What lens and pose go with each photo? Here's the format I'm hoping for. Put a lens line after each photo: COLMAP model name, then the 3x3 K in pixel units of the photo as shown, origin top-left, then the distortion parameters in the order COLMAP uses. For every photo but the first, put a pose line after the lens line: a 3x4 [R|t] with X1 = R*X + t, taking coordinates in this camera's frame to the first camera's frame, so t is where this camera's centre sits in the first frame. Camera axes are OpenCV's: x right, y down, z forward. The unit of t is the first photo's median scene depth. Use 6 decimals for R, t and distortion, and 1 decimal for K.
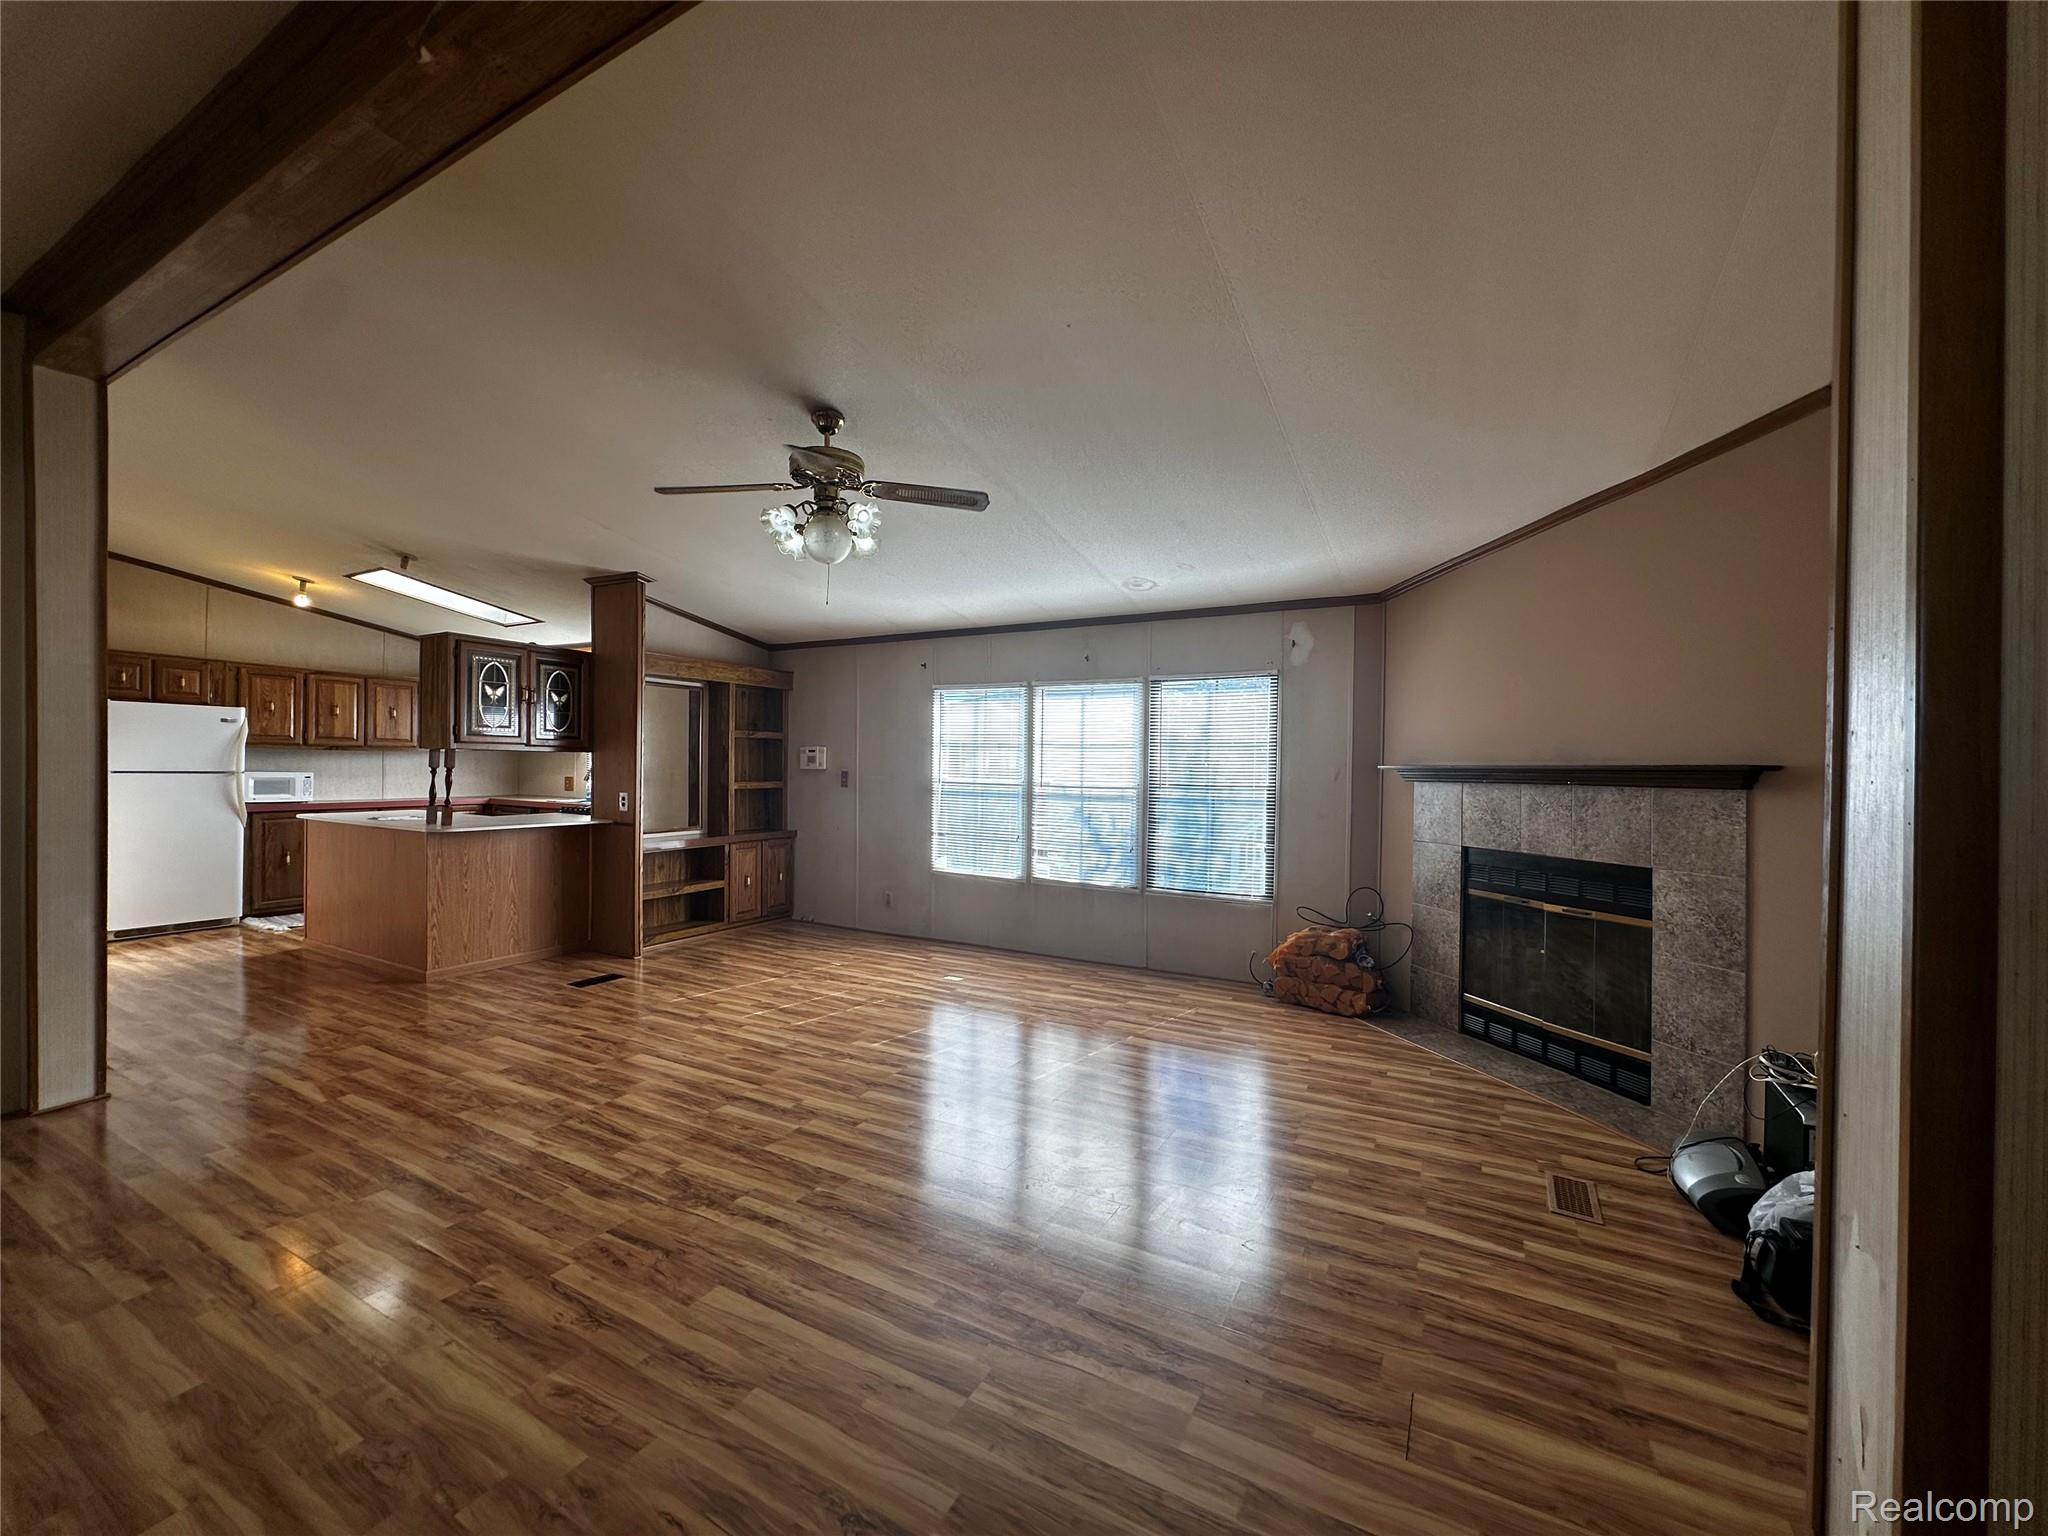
lens RADIAL K [[818.9, 0, 1028.9], [0, 818.9, 768.4], [0, 0, 1]] dist [-0.006088, 0.002394]
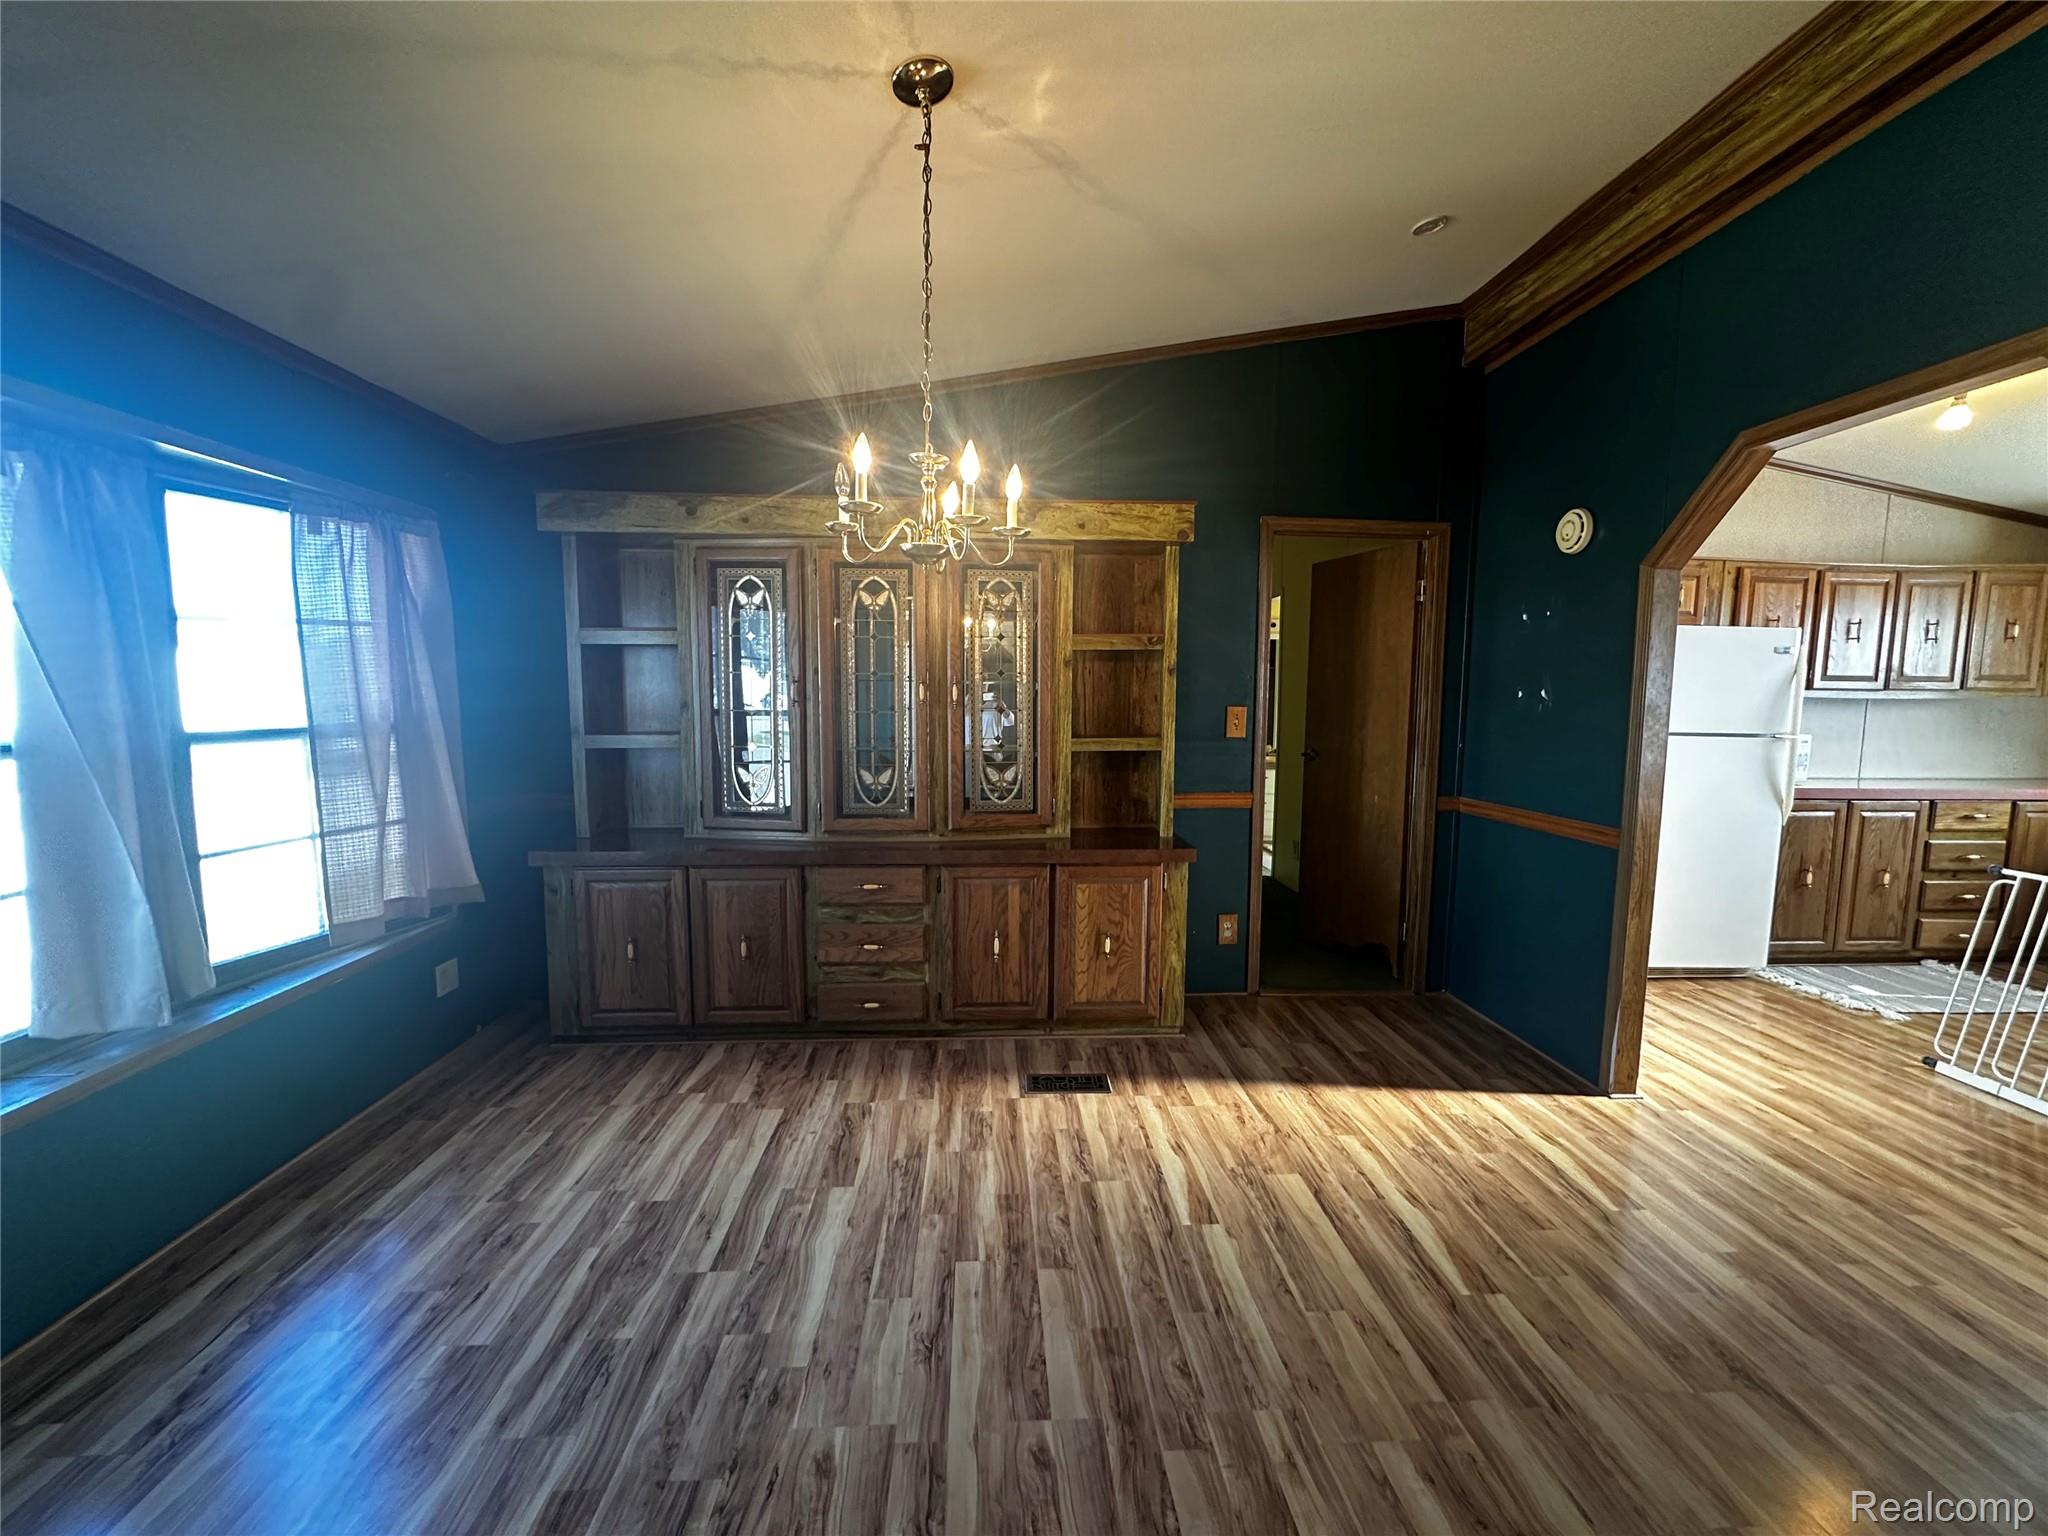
lens RADIAL K [[818.9, 0, 1027.4], [0, 818.9, 770.9], [0, 0, 1]] dist [-0.006088, 0.002394]
pose [[0.523431, 0.073228, -0.848916, -0.963142], [-0.009698, 0.996748, 0.080000, -0.015789], [0.852013, -0.033642, 0.522439, 0.254762]]
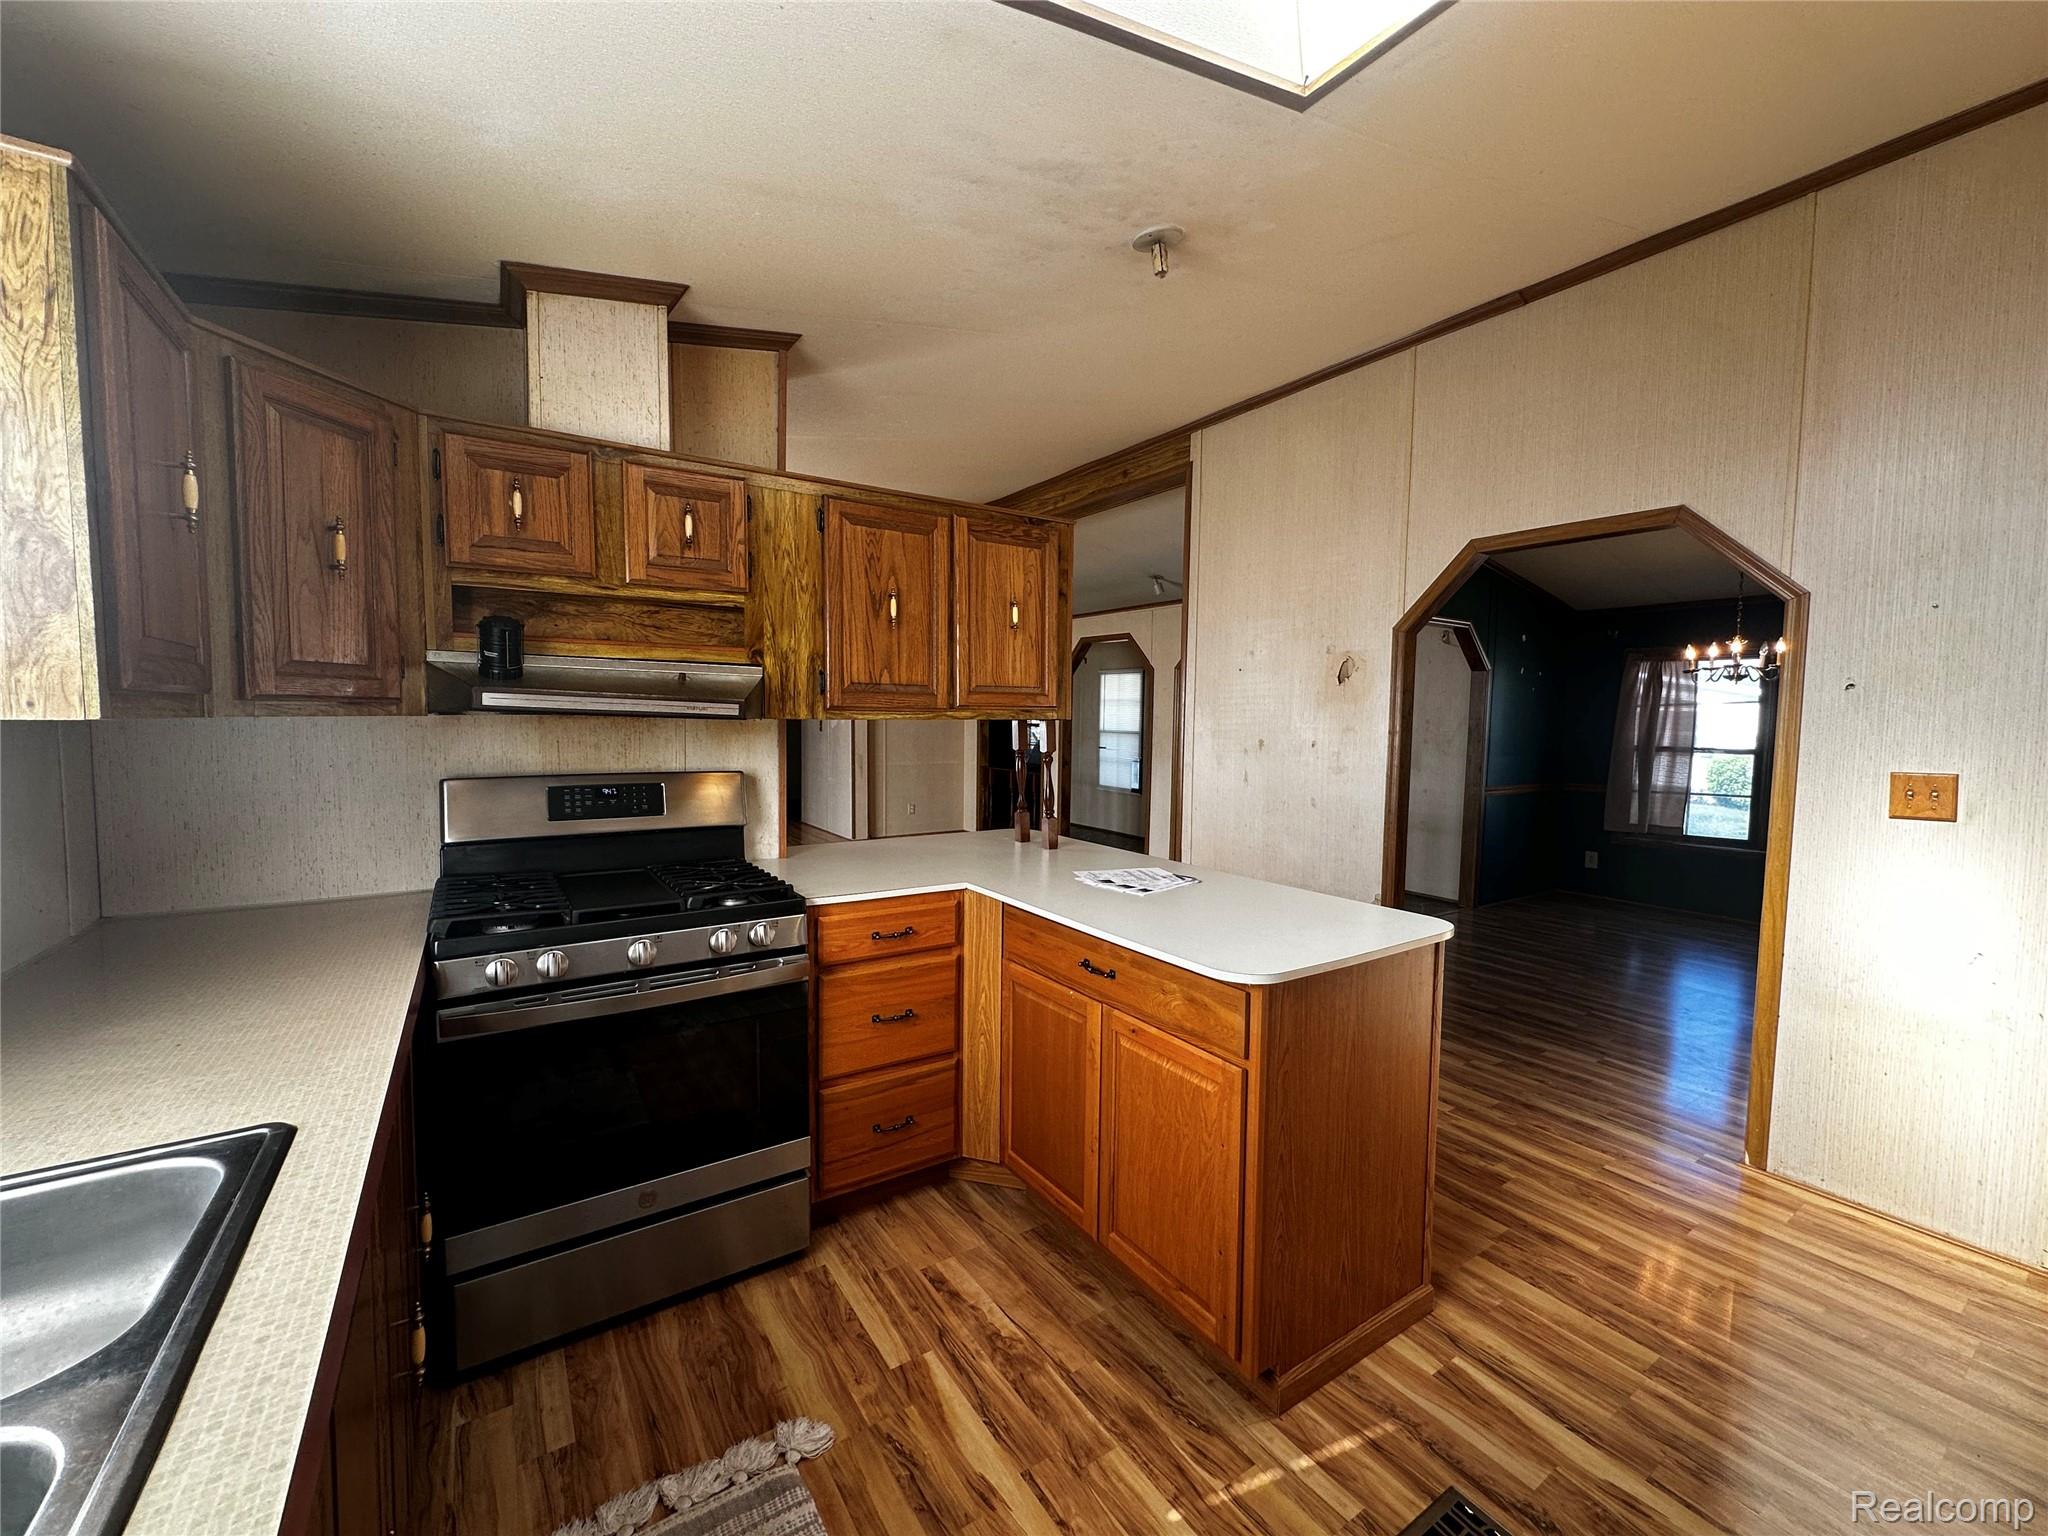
lens RADIAL K [[818.9, 0, 1026.4], [0, 818.9, 778.3], [0, 0, 1]] dist [-0.006088, 0.002394]
pose [[-0.883624, -0.056221, 0.464810, -1.030103], [-0.015120, 0.995673, 0.091688, -0.037936], [-0.467954, 0.073990, -0.880650, 1.589248]]
